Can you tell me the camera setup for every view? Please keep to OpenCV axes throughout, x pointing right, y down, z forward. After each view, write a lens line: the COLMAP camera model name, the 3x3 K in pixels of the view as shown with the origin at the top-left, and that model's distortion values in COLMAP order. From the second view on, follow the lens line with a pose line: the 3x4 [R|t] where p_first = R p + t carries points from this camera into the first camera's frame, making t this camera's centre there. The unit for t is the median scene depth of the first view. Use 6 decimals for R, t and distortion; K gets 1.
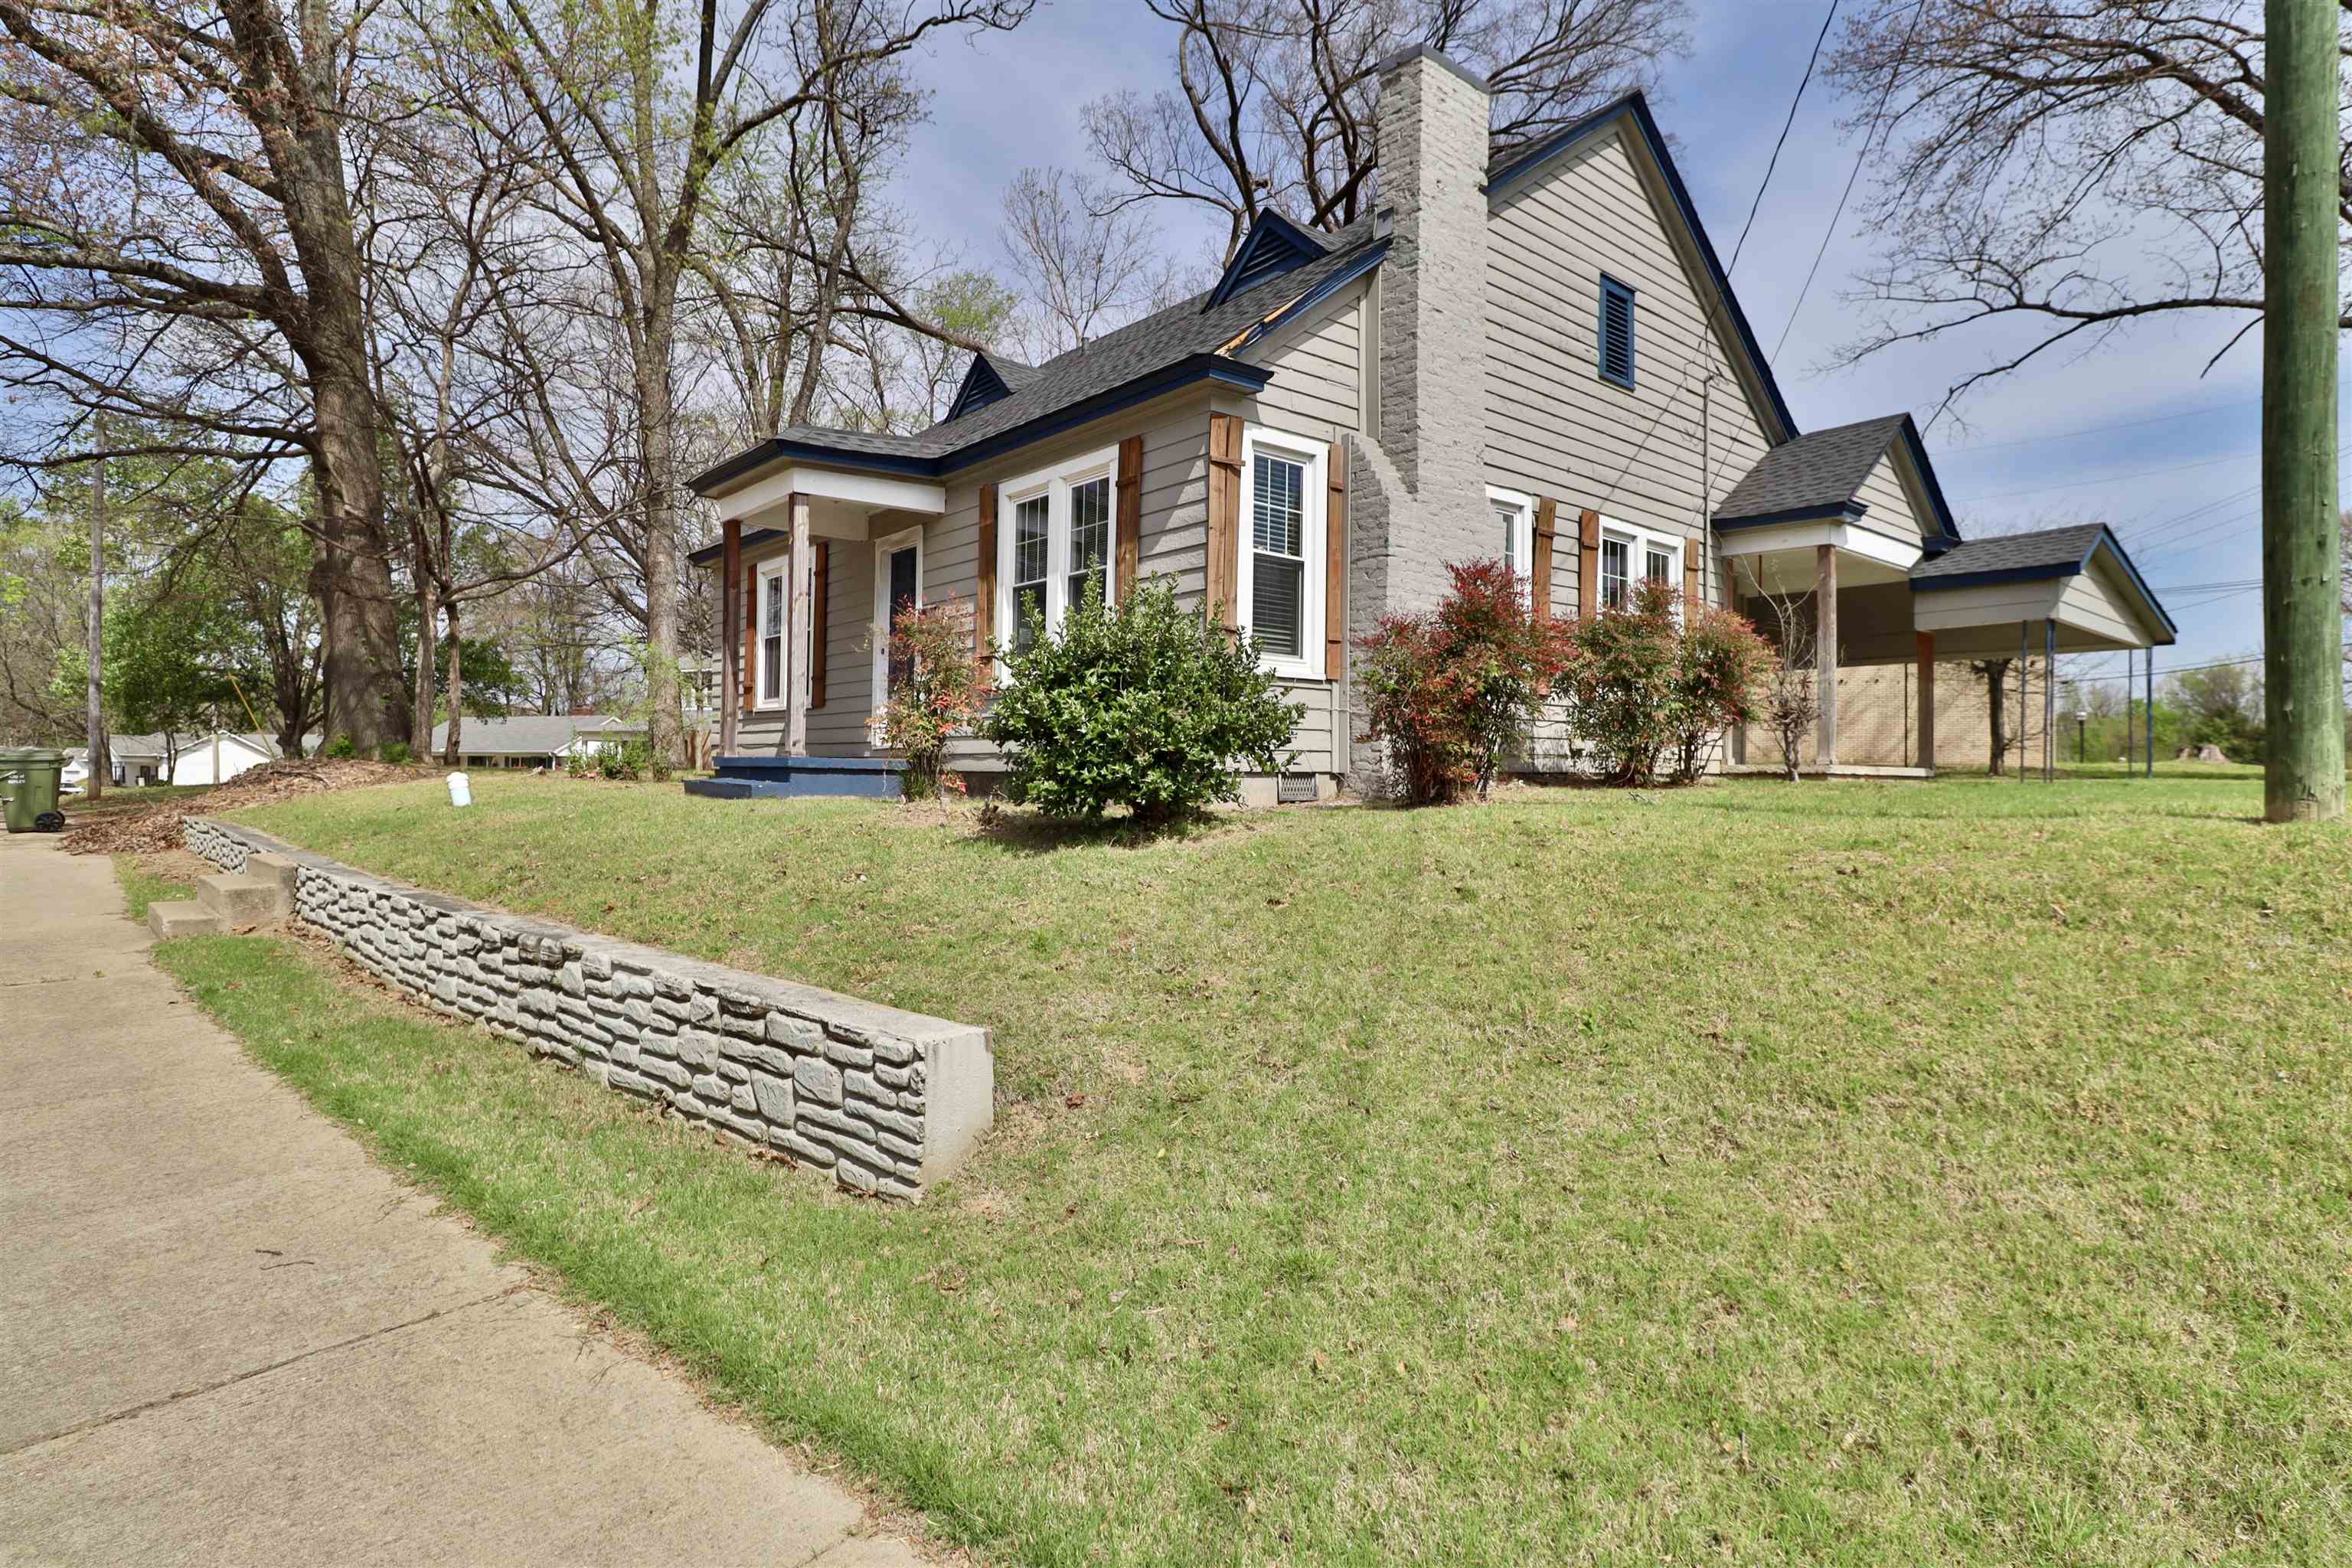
lens RADIAL K [[1204.1, 0, 1191.2], [0, 1204.1, 754.5], [0, 0, 1]] dist [0.002161, -0.014329]
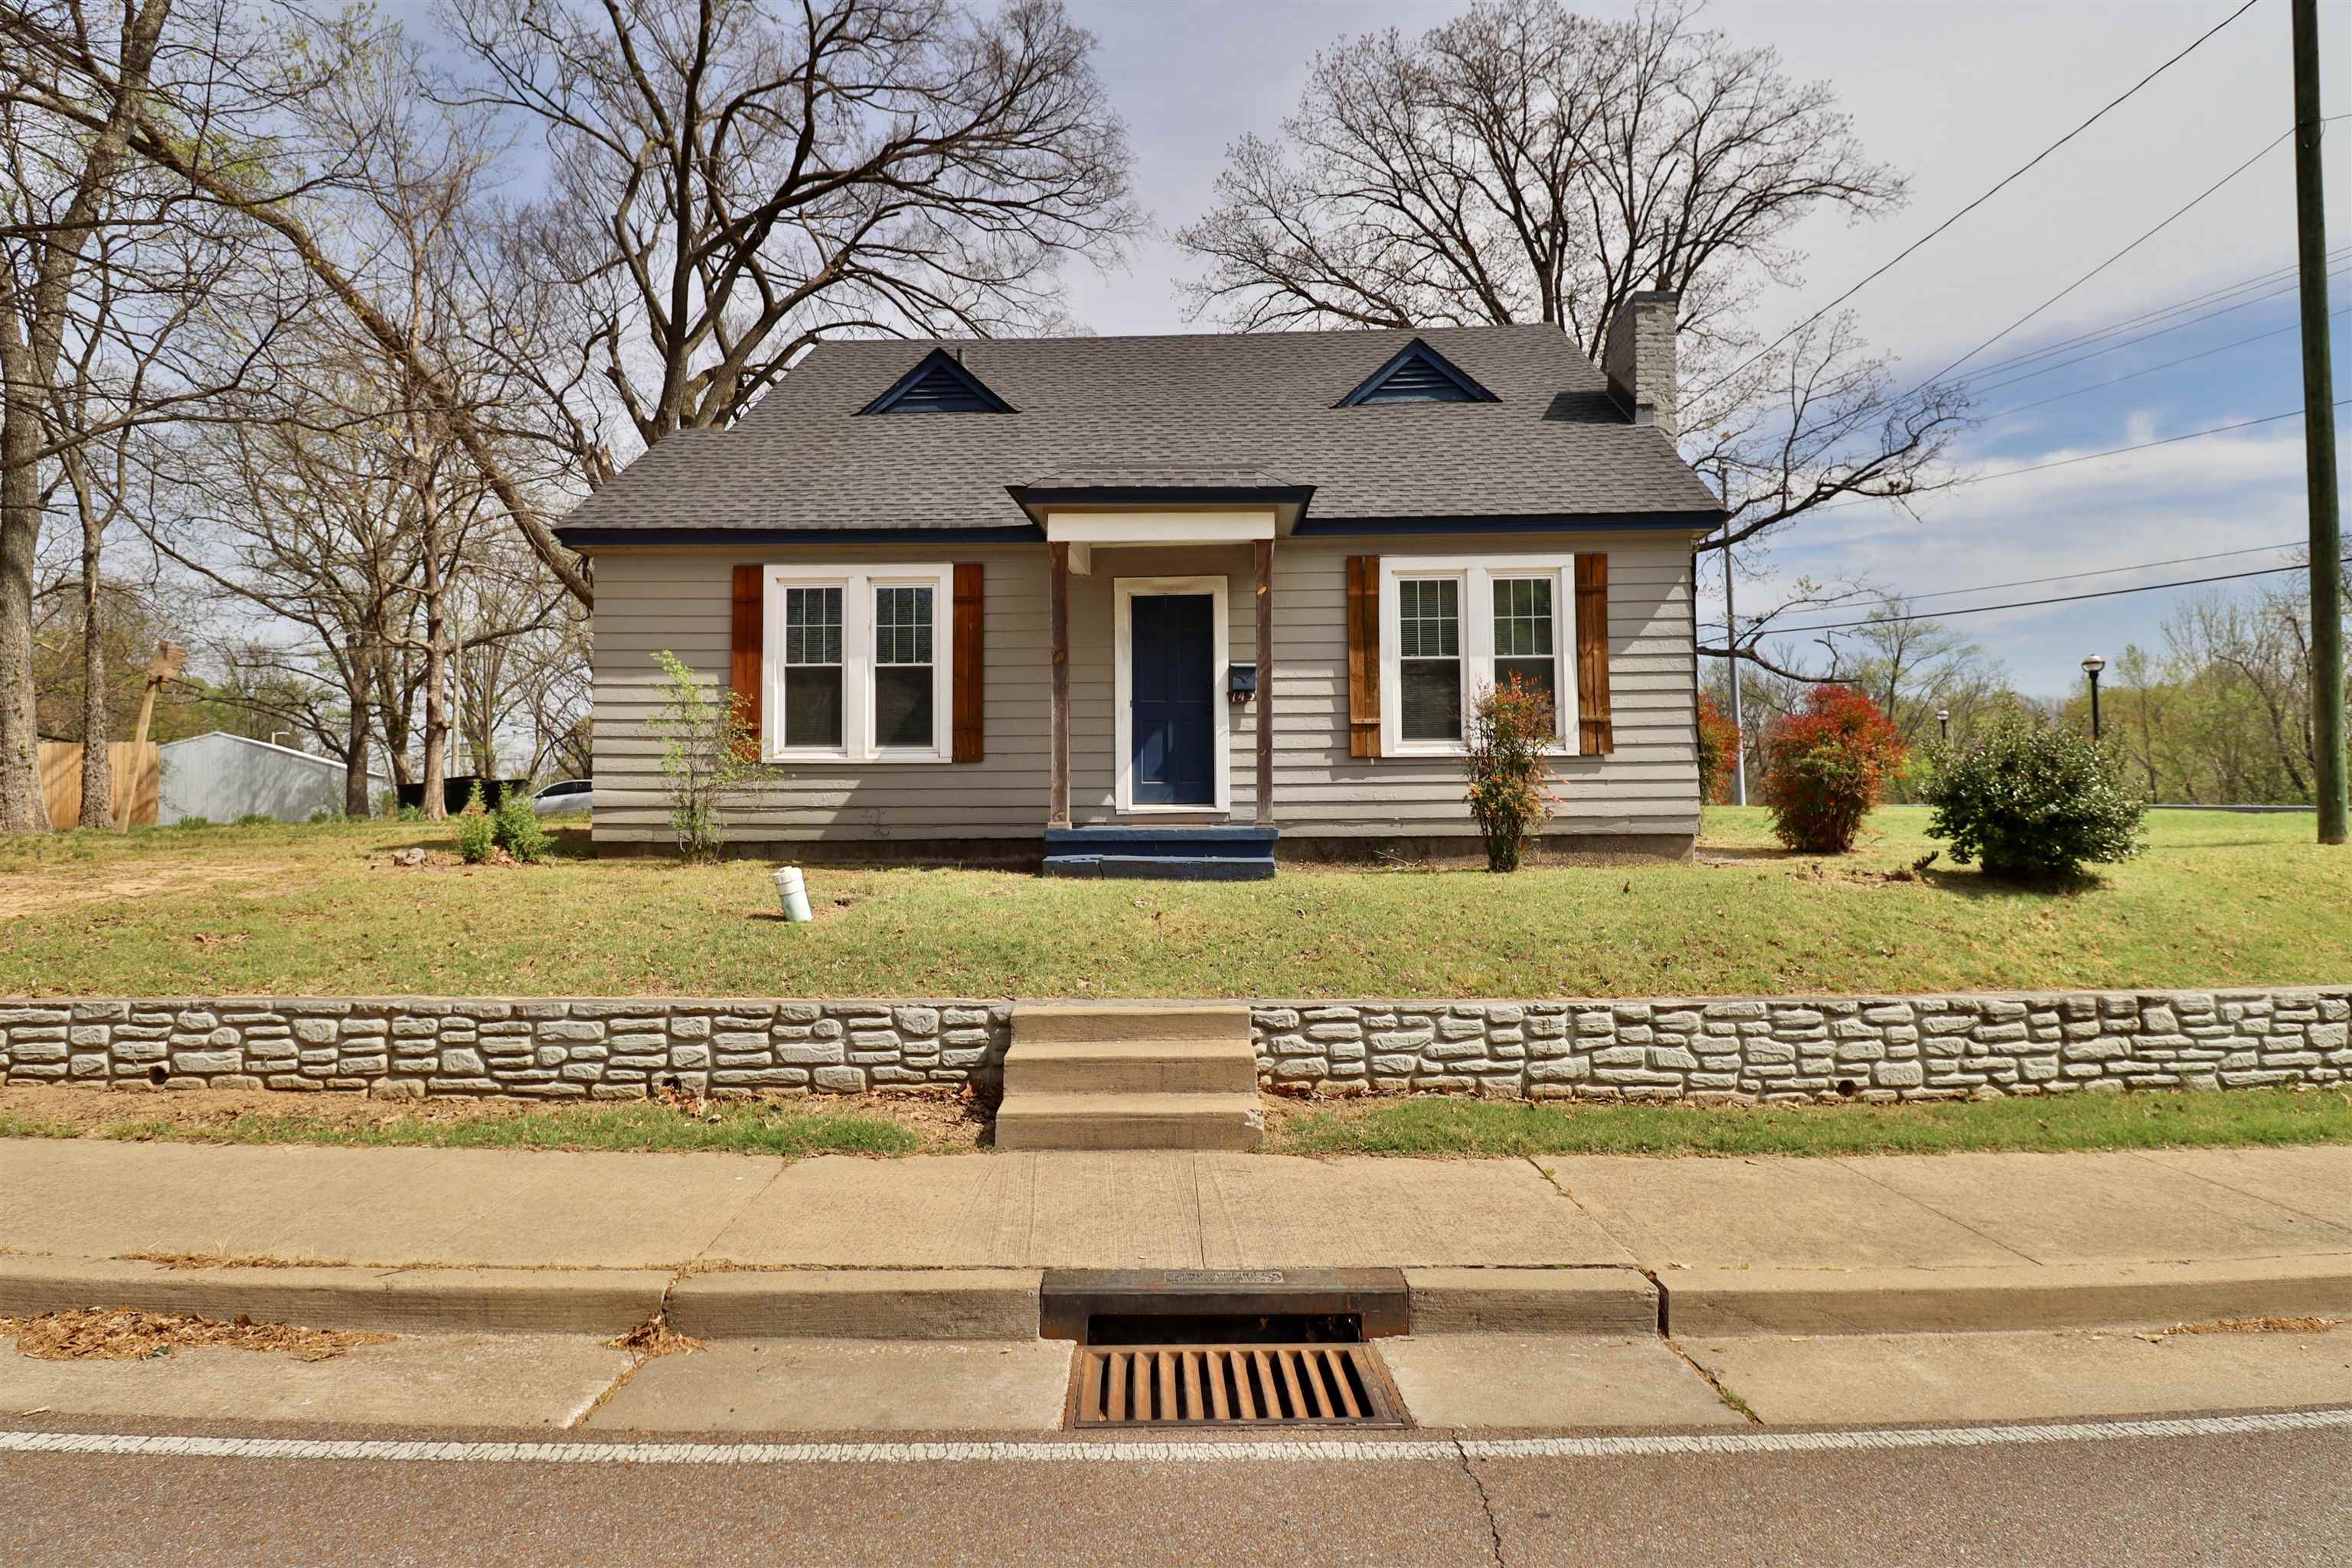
lens RADIAL K [[1204.1, 0, 1191.2], [0, 1204.1, 754.5], [0, 0, 1]] dist [0.002161, -0.014329]
pose [[0.676449, 0.012214, 0.736388, -1.122784], [0.003120, 0.999806, -0.019450, -0.039672], [-0.736483, 0.015455, 0.676279, 0.463179]]
